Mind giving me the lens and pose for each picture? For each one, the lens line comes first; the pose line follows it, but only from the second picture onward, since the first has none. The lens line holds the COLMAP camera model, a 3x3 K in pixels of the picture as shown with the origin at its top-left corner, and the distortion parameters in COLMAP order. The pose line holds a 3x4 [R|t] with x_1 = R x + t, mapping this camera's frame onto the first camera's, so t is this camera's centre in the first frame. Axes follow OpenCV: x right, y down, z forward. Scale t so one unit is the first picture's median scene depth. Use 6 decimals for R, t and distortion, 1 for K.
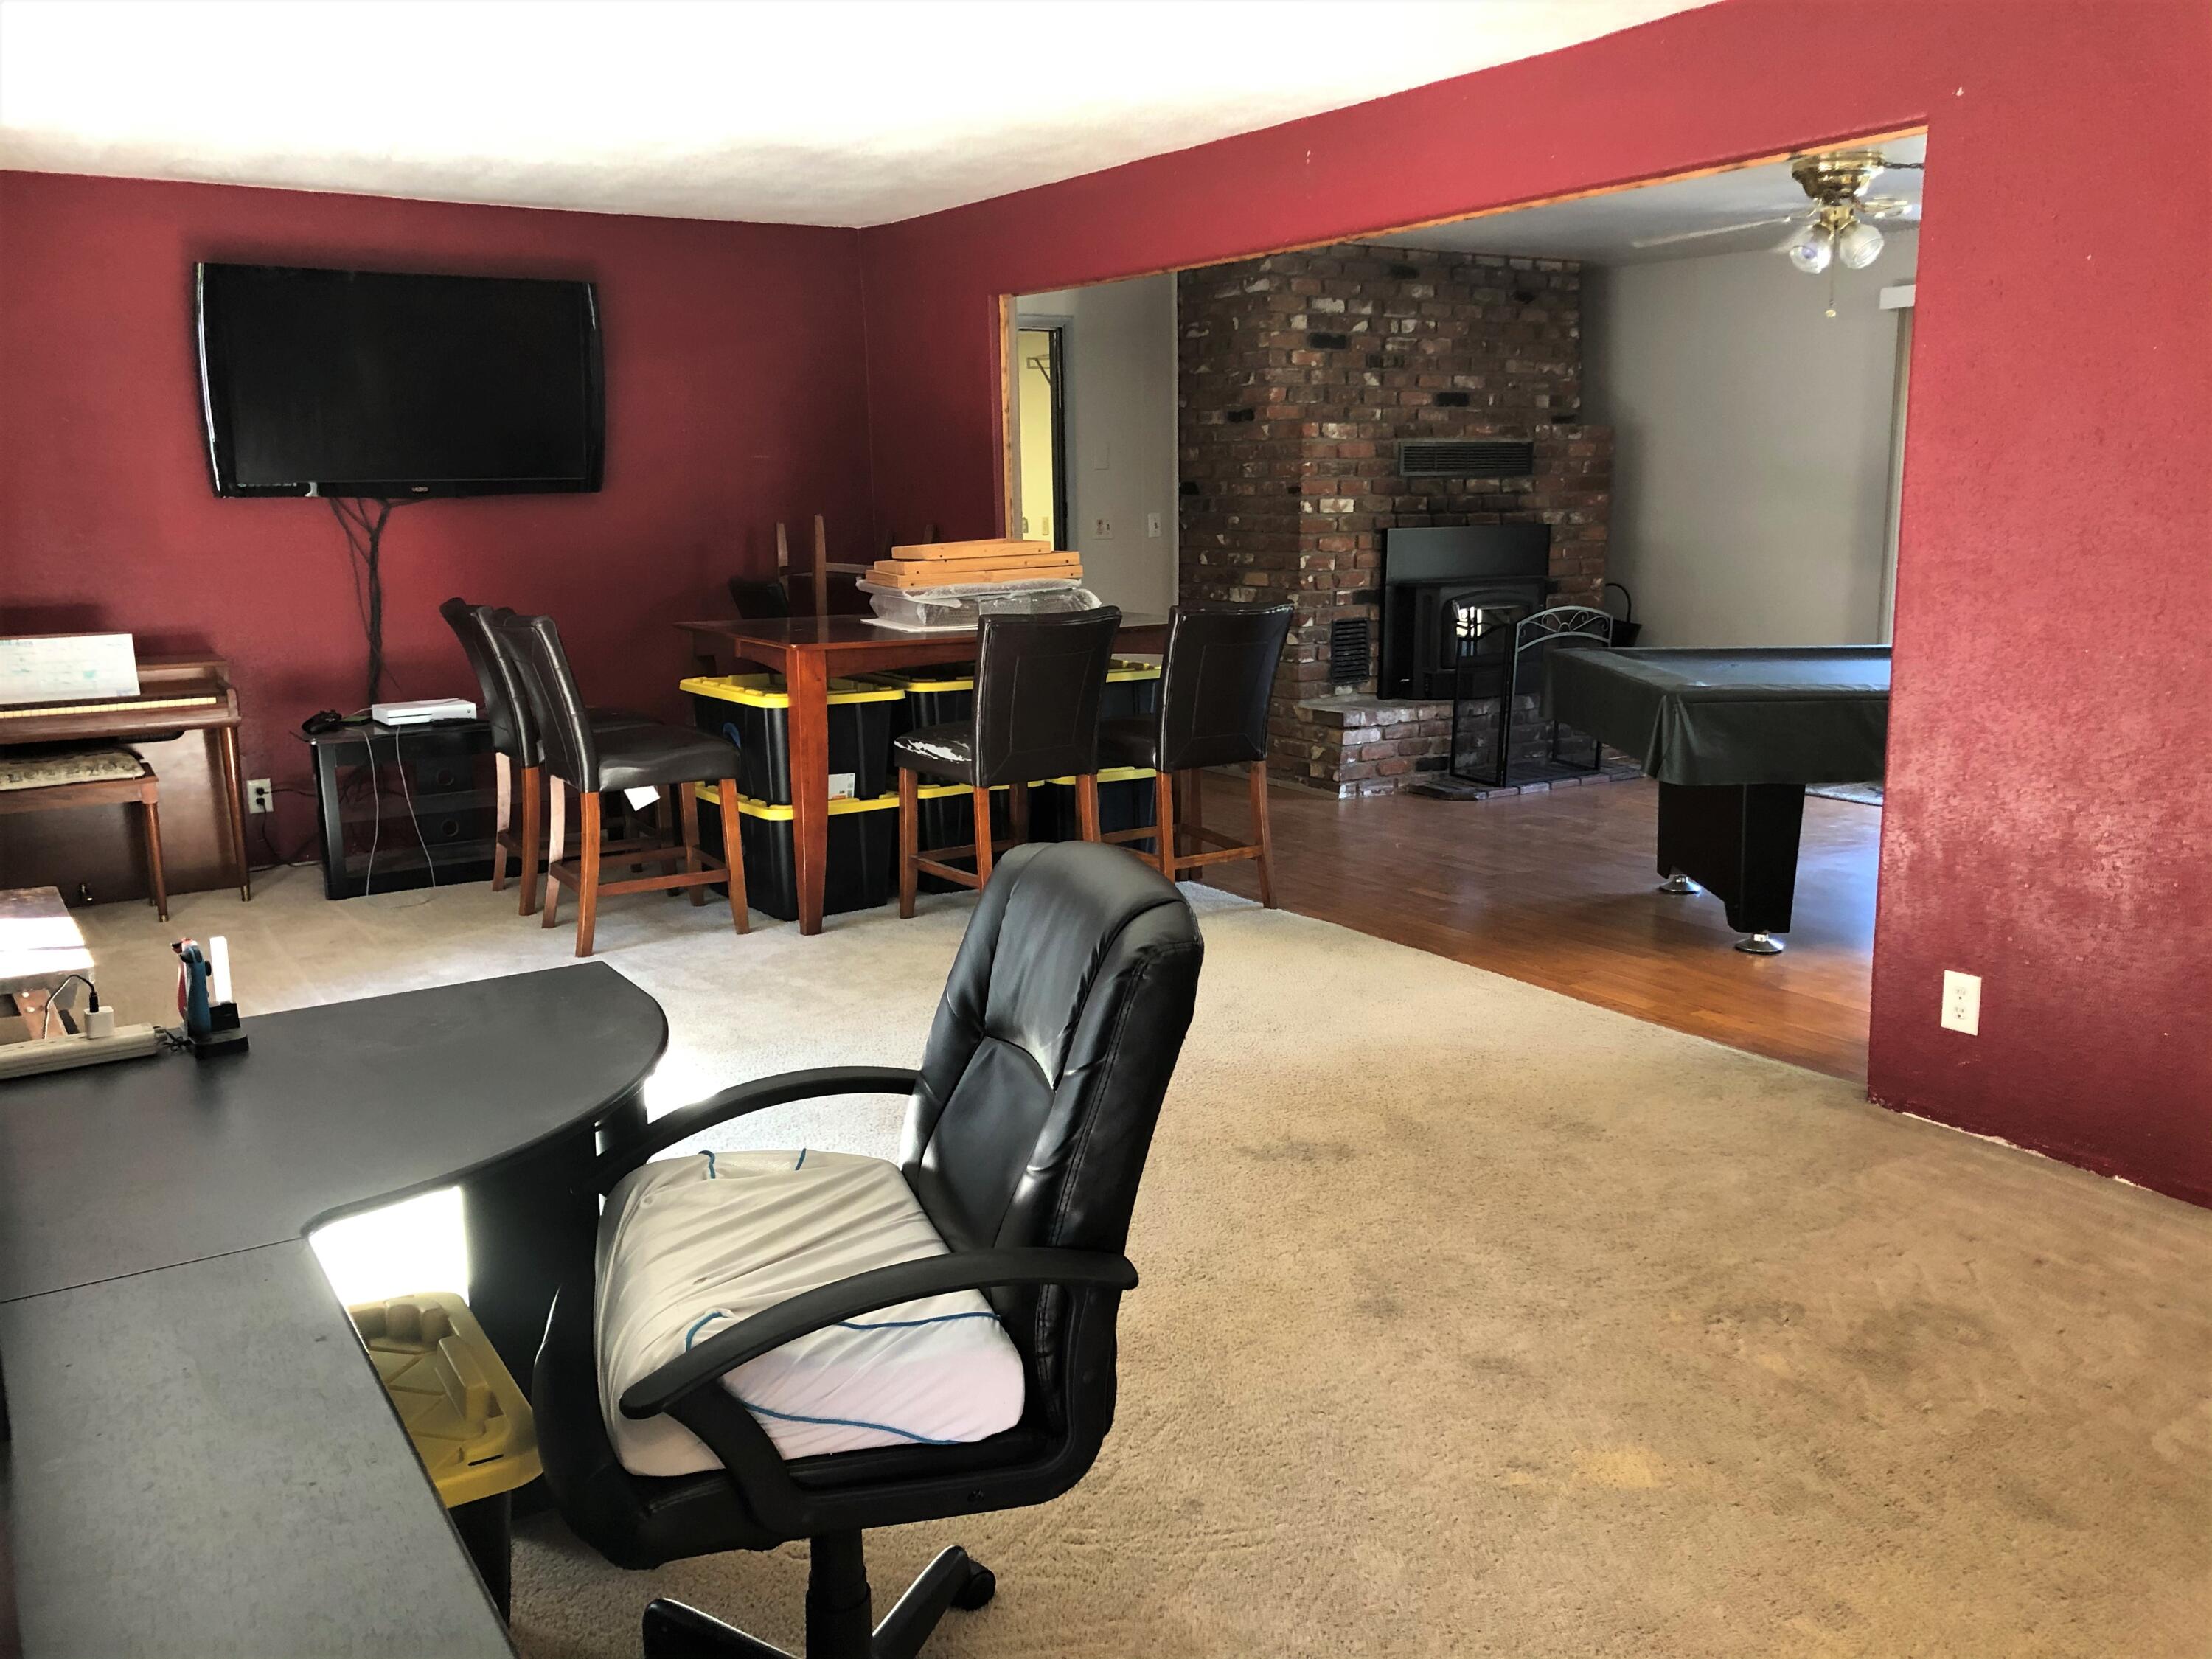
lens RADIAL K [[1811.7, 0, 1108.8], [0, 1811.7, 831.4], [0, 0, 1]] dist [0.037378, -0.016440]
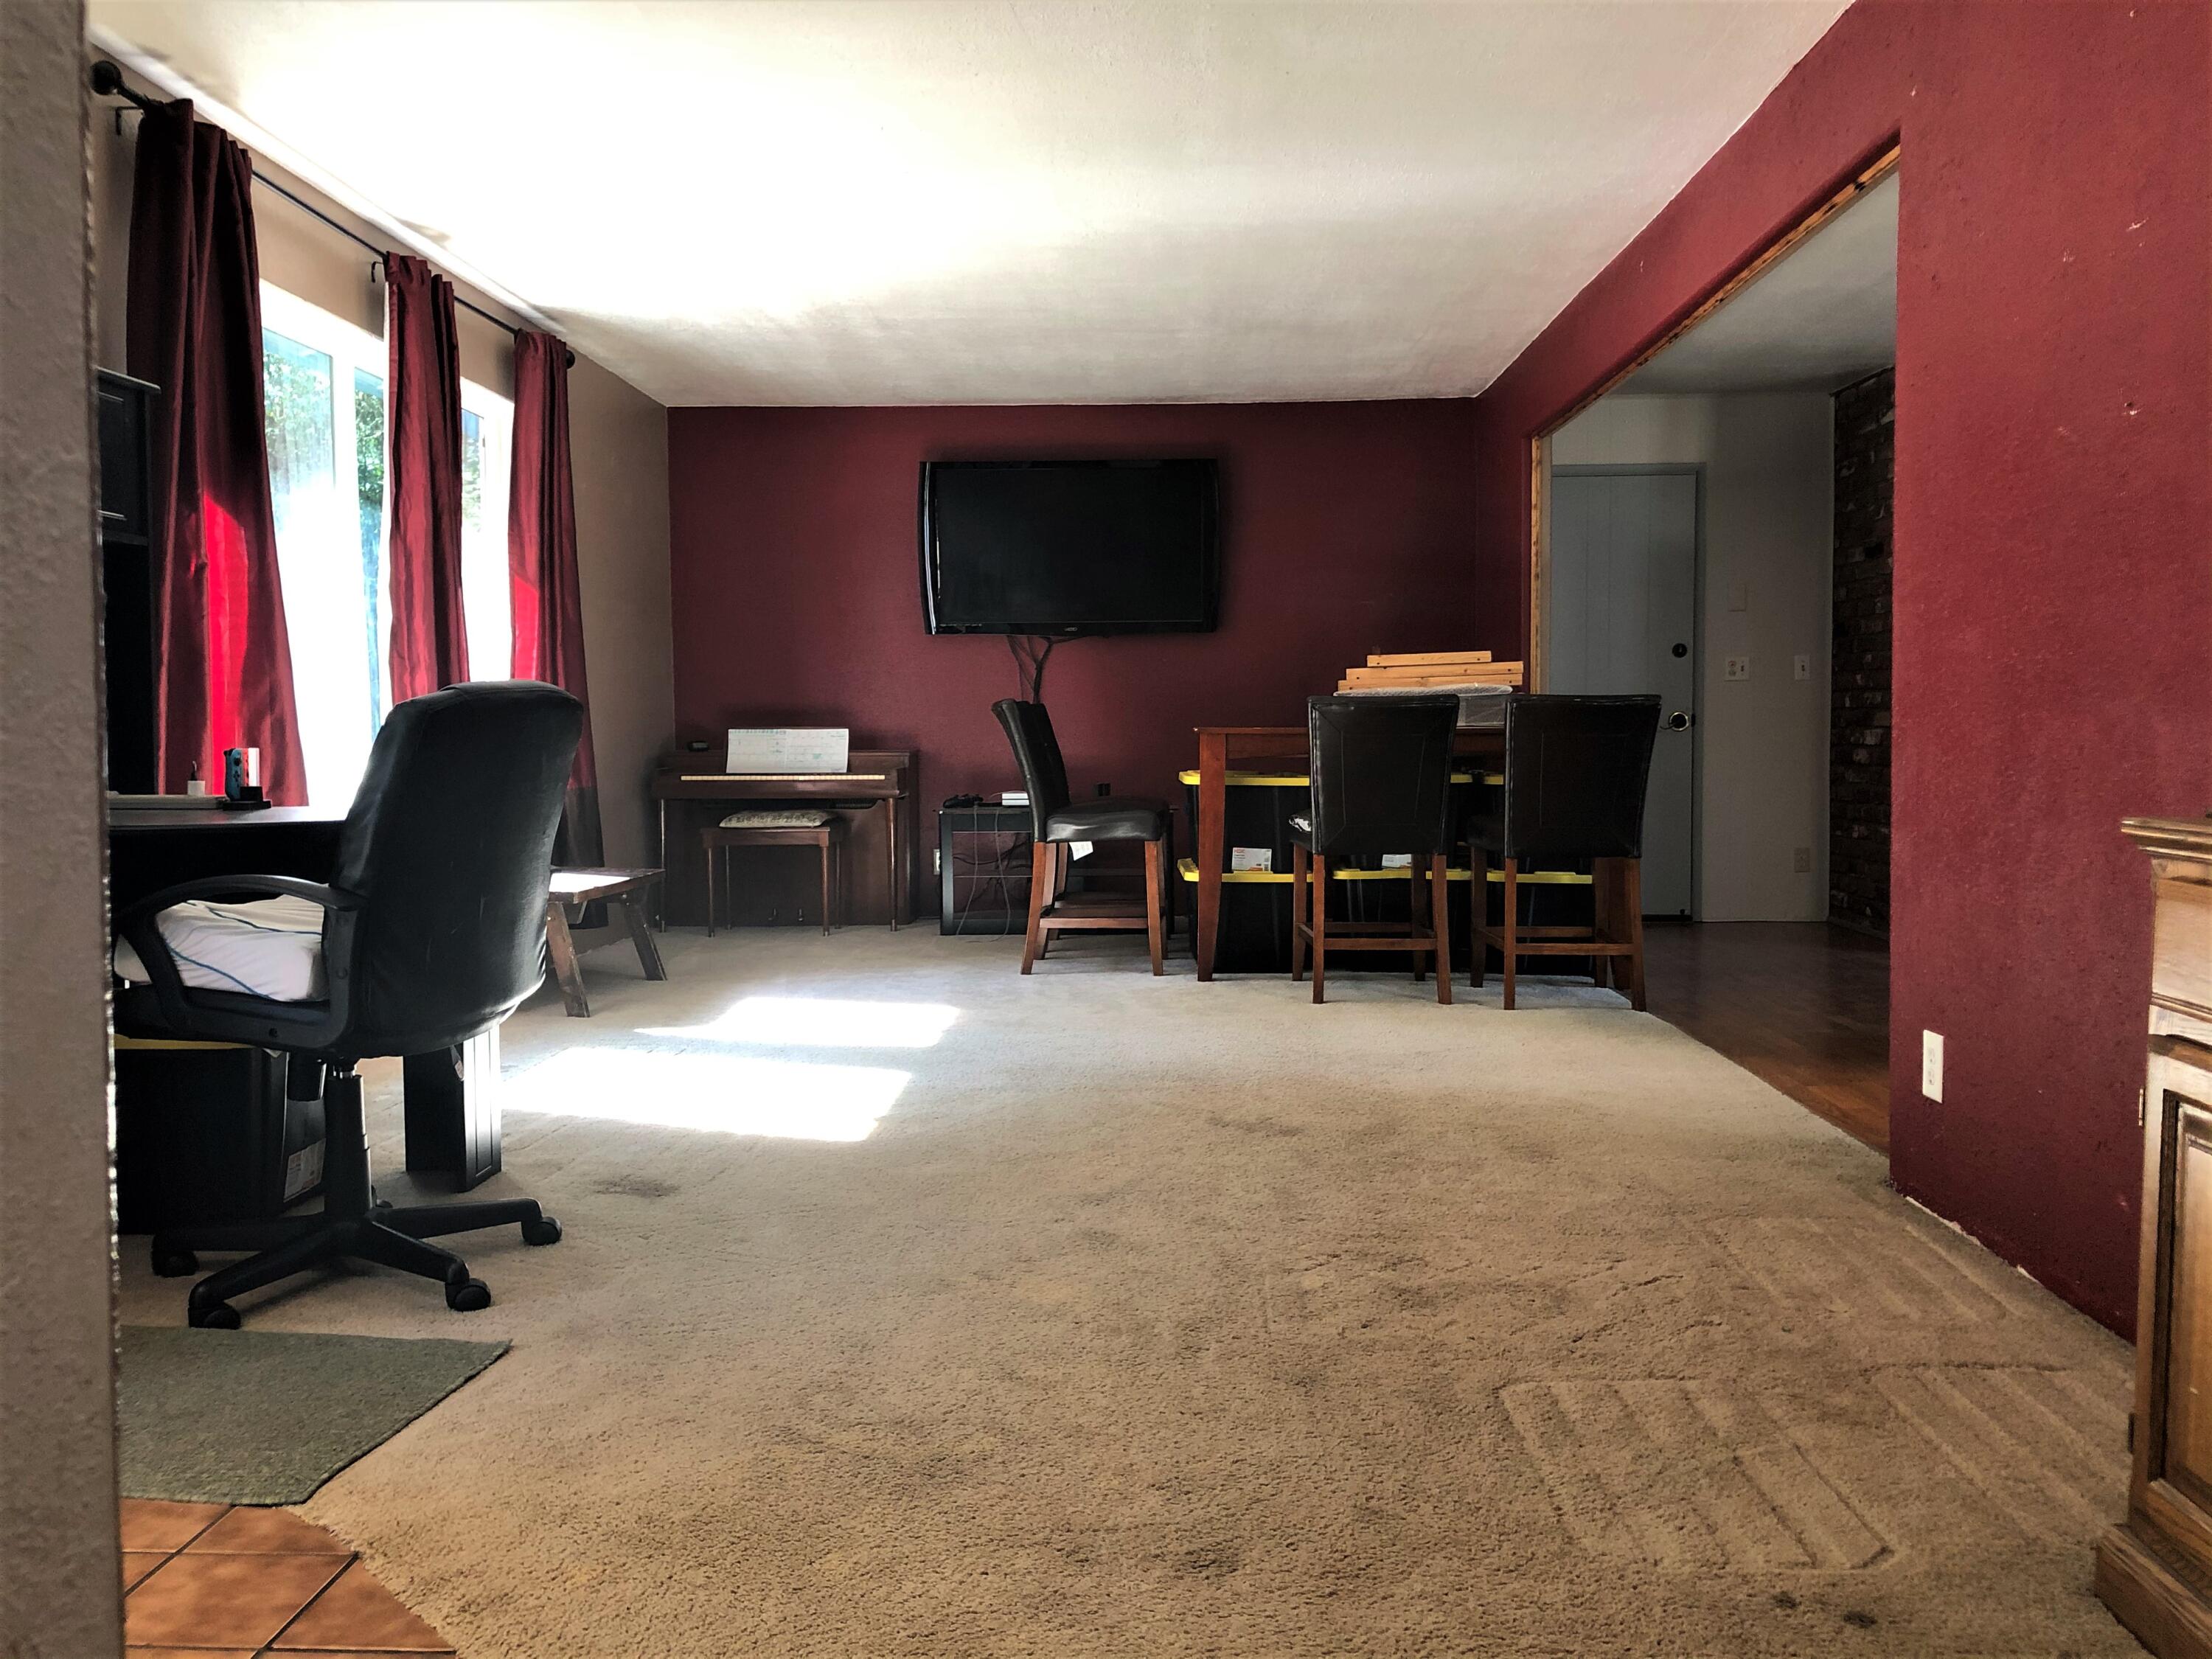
lens RADIAL K [[1811.7, 0, 1096.4], [0, 1811.7, 828.3], [0, 0, 1]] dist [0.037378, -0.016440]
pose [[0.809028, 0.040832, -0.586350, 0.436454], [-0.117653, 0.988645, -0.093486, 0.074113], [0.575874, 0.144618, 0.804645, 0.024988]]
